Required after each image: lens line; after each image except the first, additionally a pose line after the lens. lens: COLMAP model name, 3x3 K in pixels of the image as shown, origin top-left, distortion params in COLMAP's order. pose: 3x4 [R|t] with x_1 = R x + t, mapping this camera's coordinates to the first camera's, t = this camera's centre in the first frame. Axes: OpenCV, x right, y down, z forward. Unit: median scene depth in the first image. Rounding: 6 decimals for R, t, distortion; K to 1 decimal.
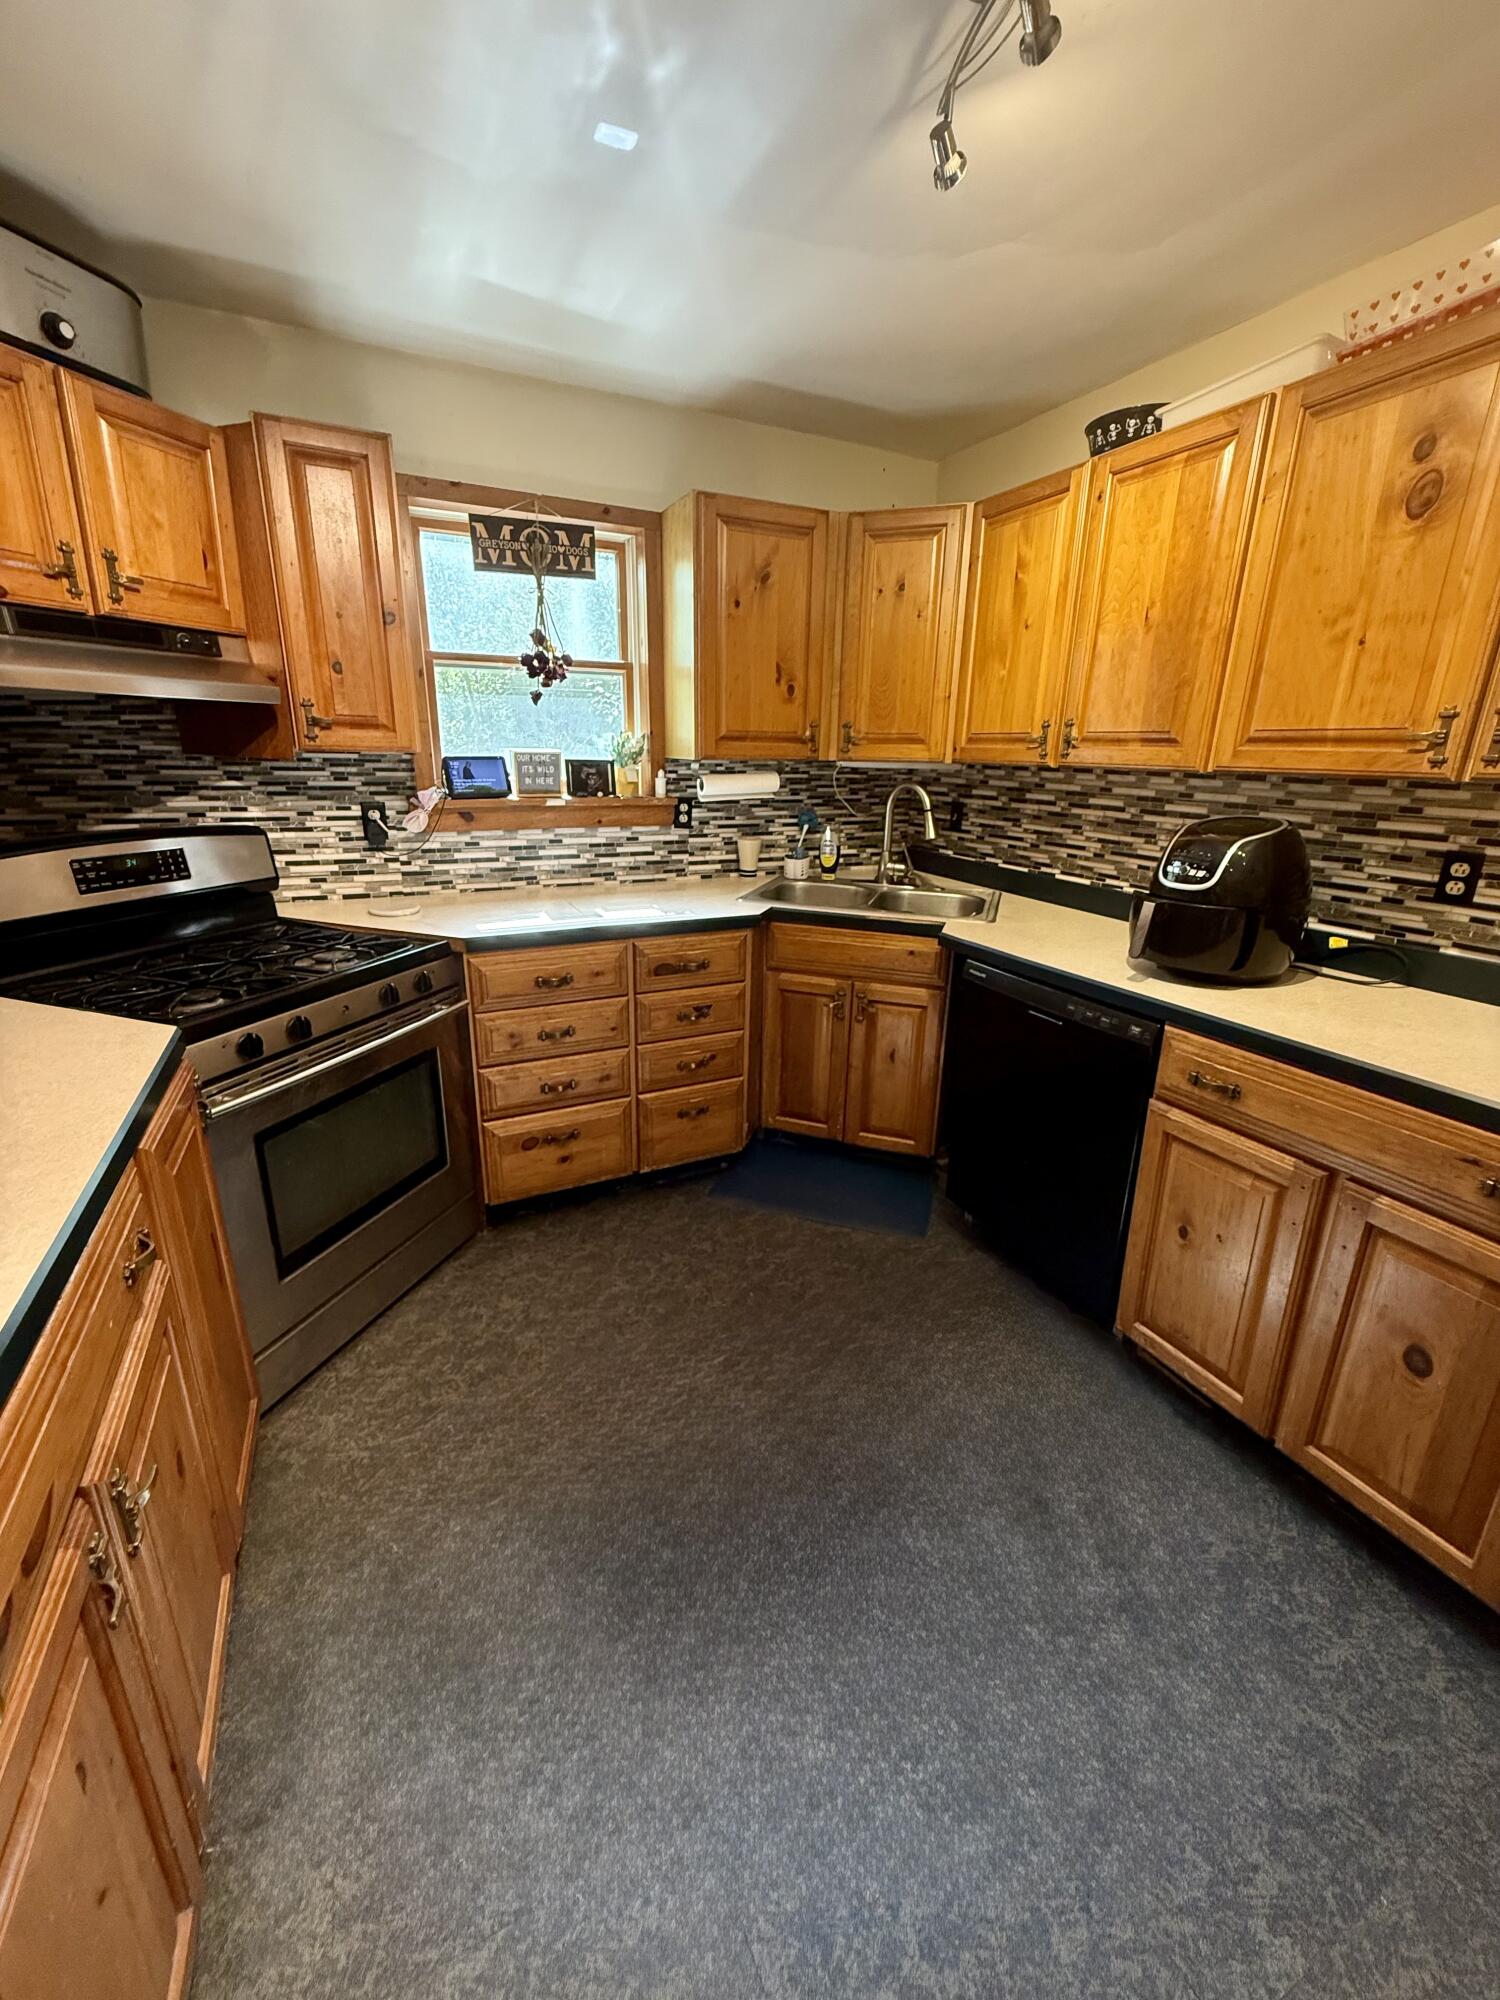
lens RADIAL K [[797.4, 0, 747.8], [0, 797.4, 995.5], [0, 0, 1]] dist [0.000024, 0.000008]
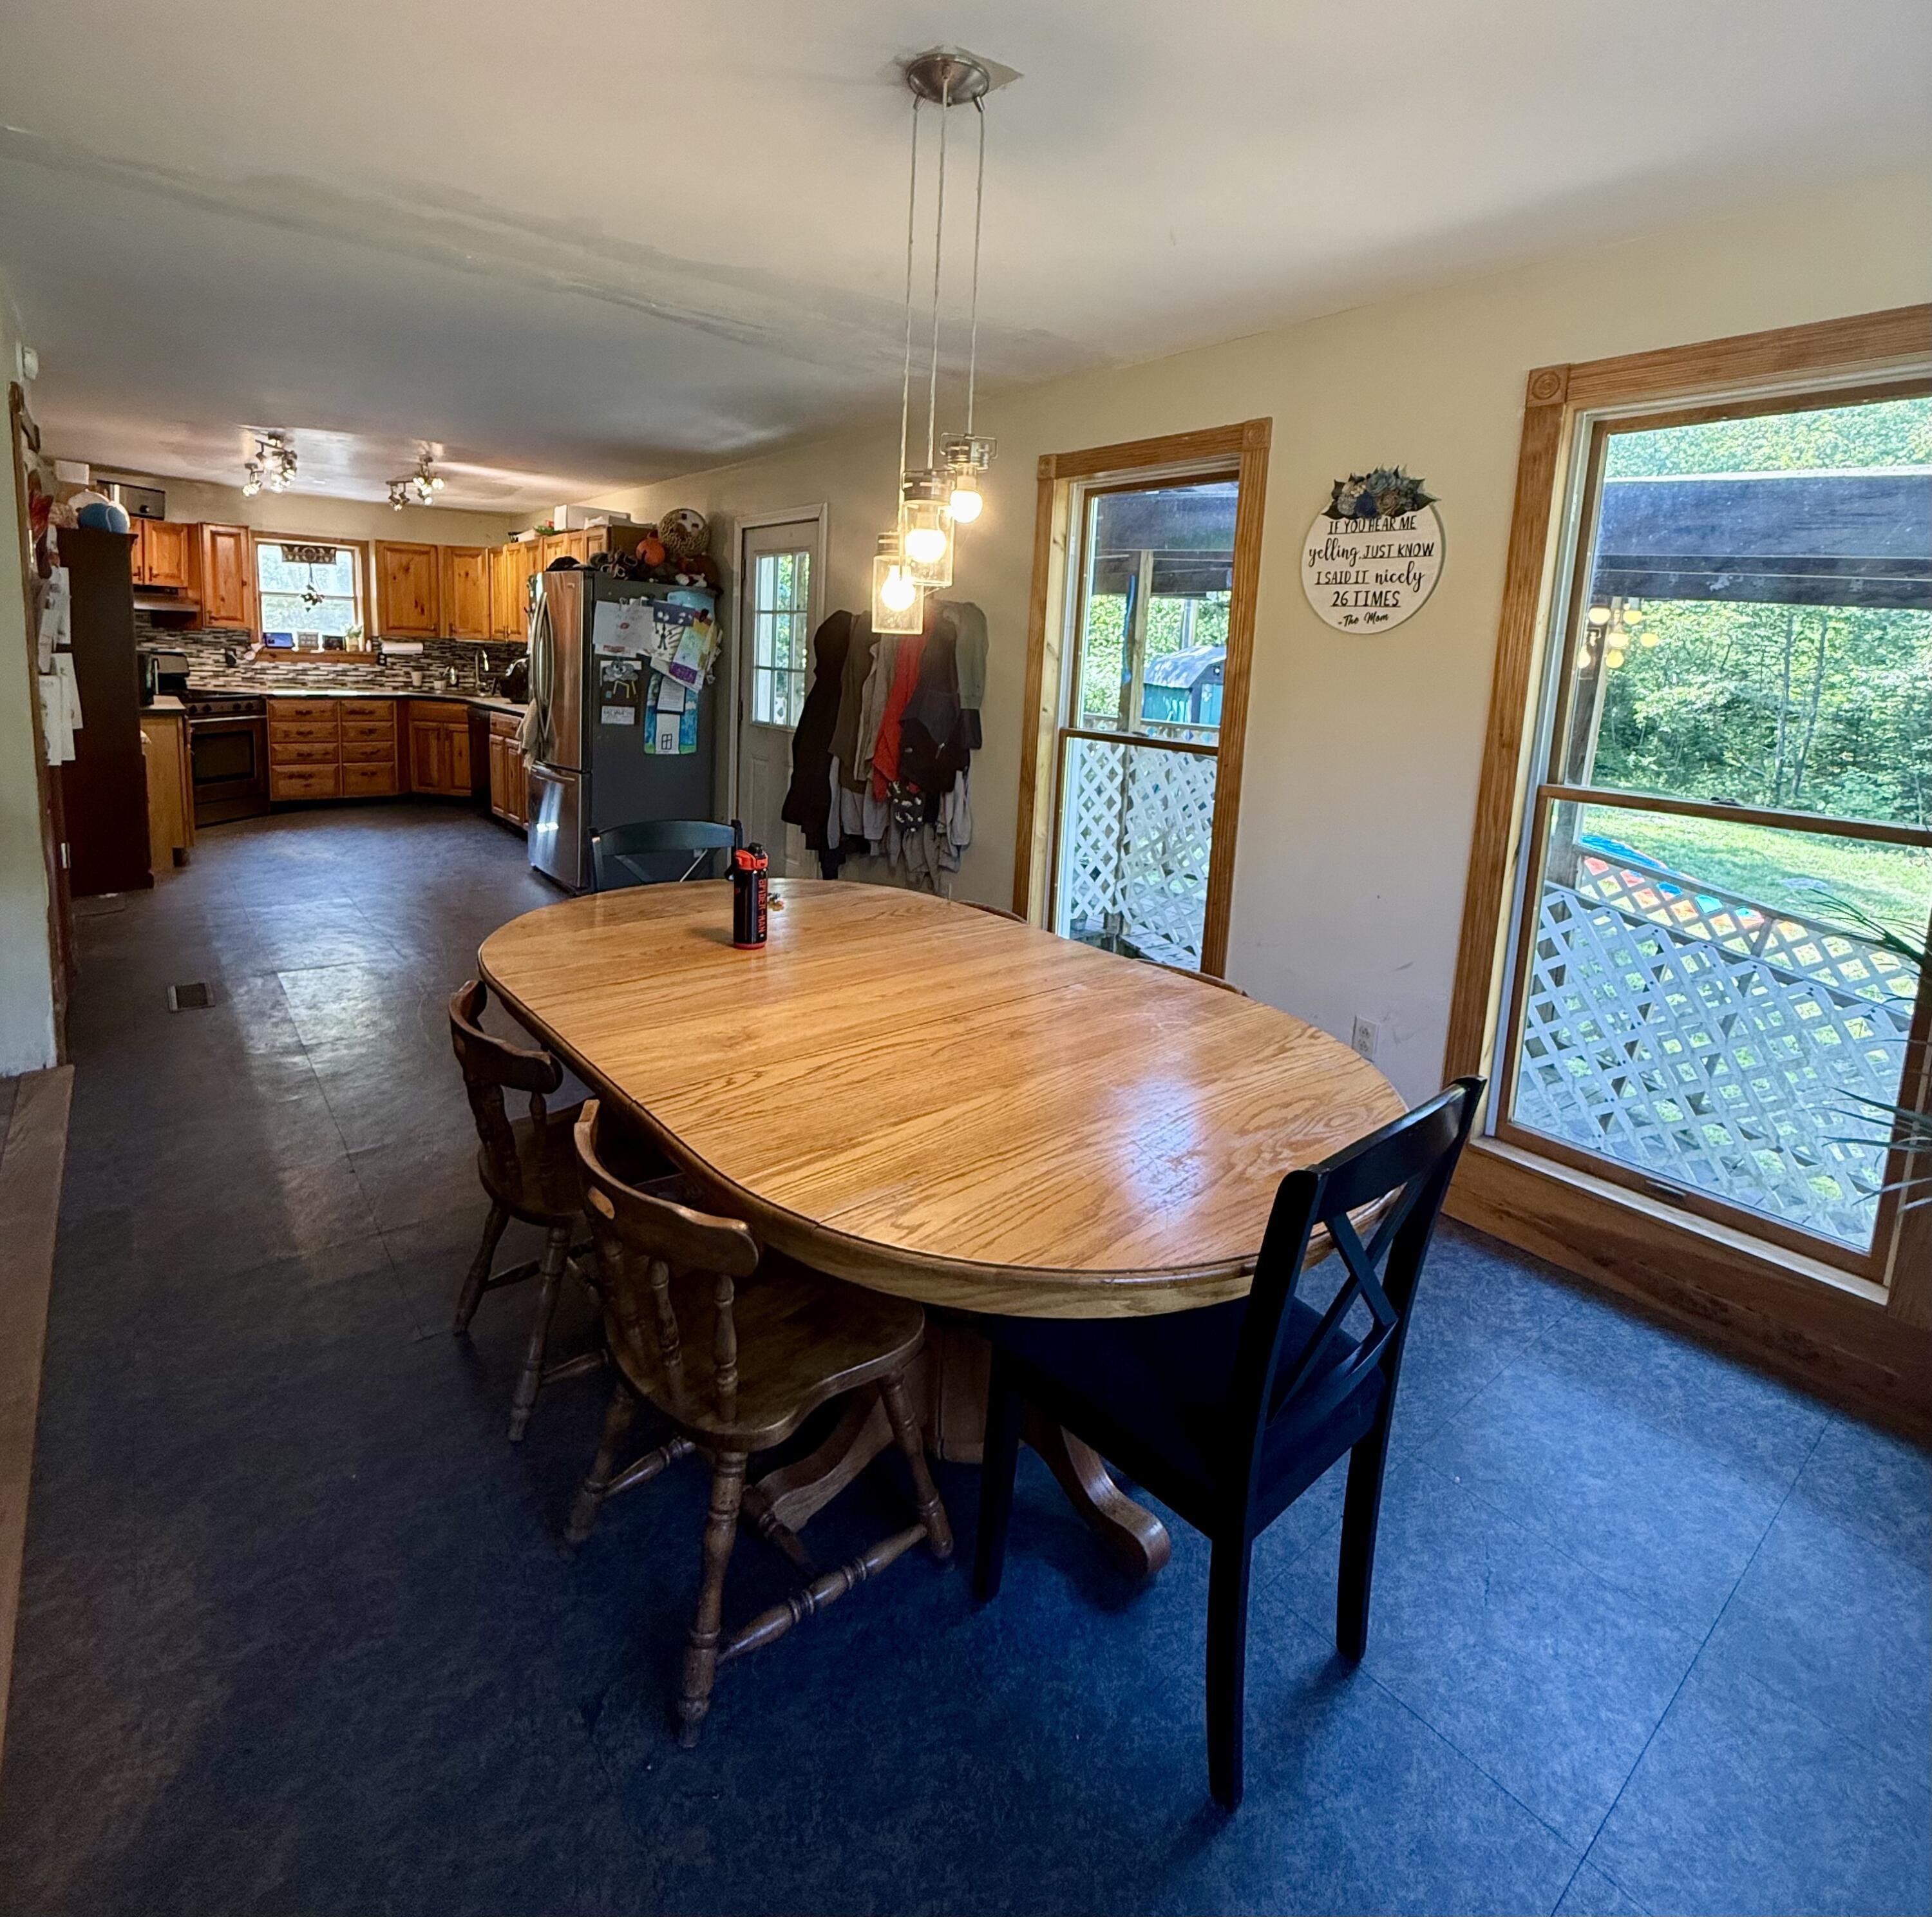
lens RADIAL K [[1012.5, 0, 959.9], [0, 1012.5, 794.4], [0, 0, 1]] dist [-0.002561, -0.000010]
pose [[0.972576, -0.003052, 0.232567, 0.999315], [0.038988, 0.987905, -0.150080, 0.763733], [-0.229296, 0.155031, 0.960931, -2.460117]]
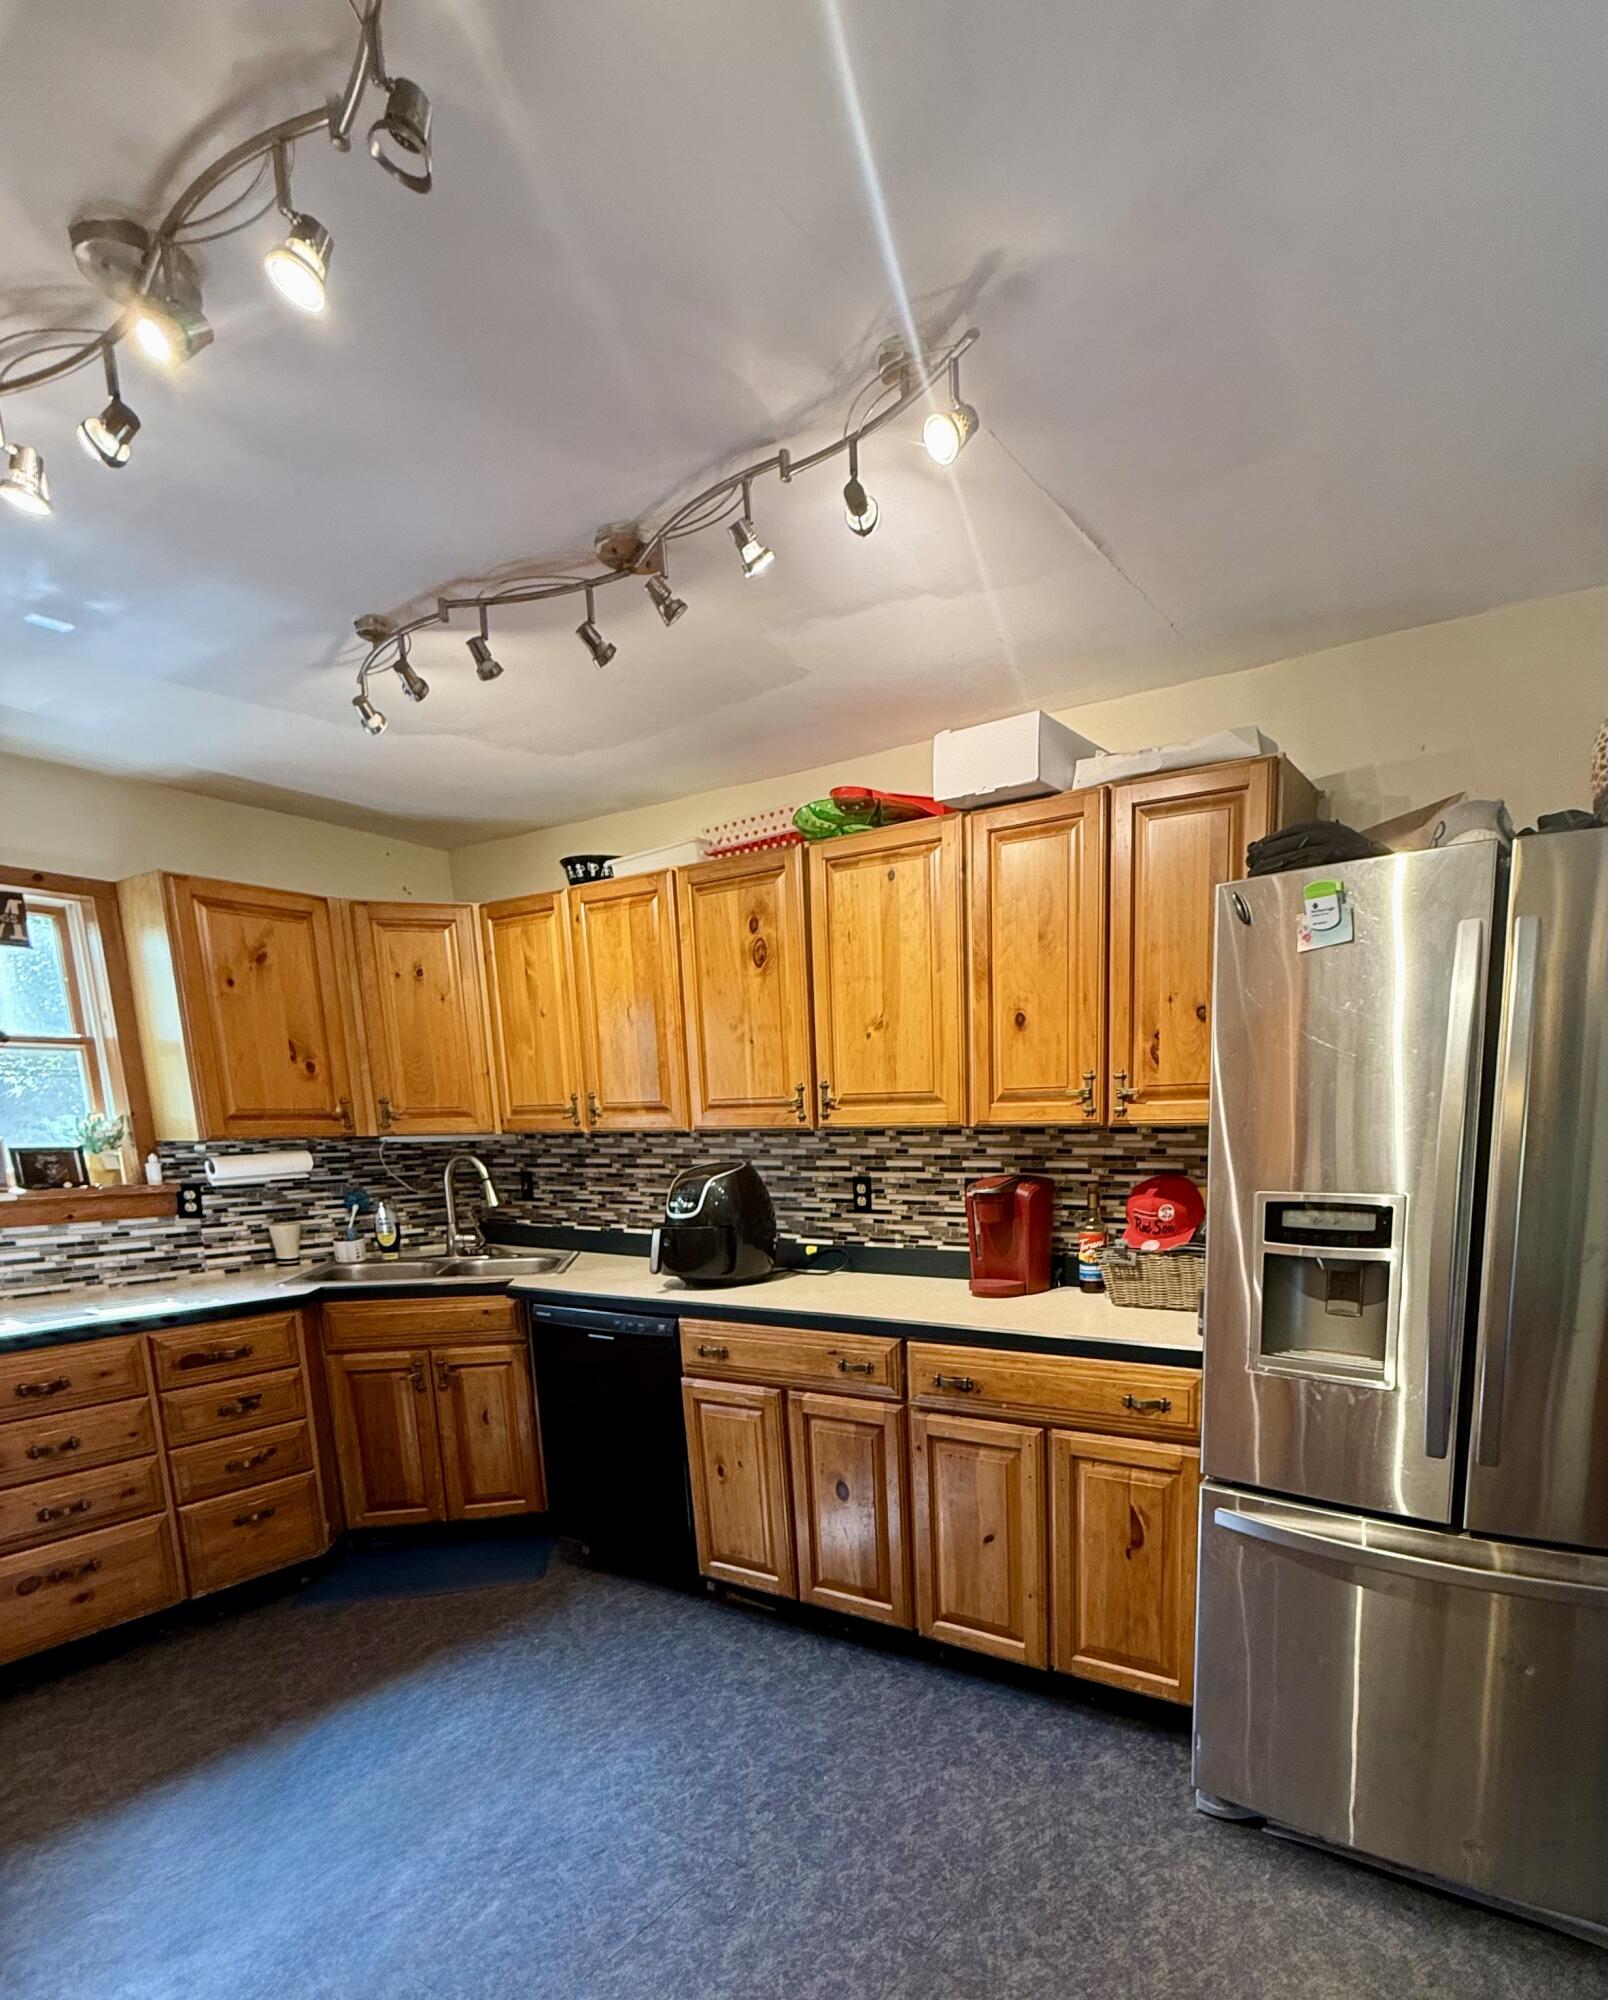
lens RADIAL K [[1050.5, 0, 990.0], [0, 1050.5, 1311.0], [0, 0, 1]] dist [-0.000846, -0.000953]
pose [[0.828413, -0.130188, 0.544779, 0.004468], [0.194710, 0.978890, -0.062154, 0.156560], [-0.525186, 0.157563, 0.836273, -0.482861]]
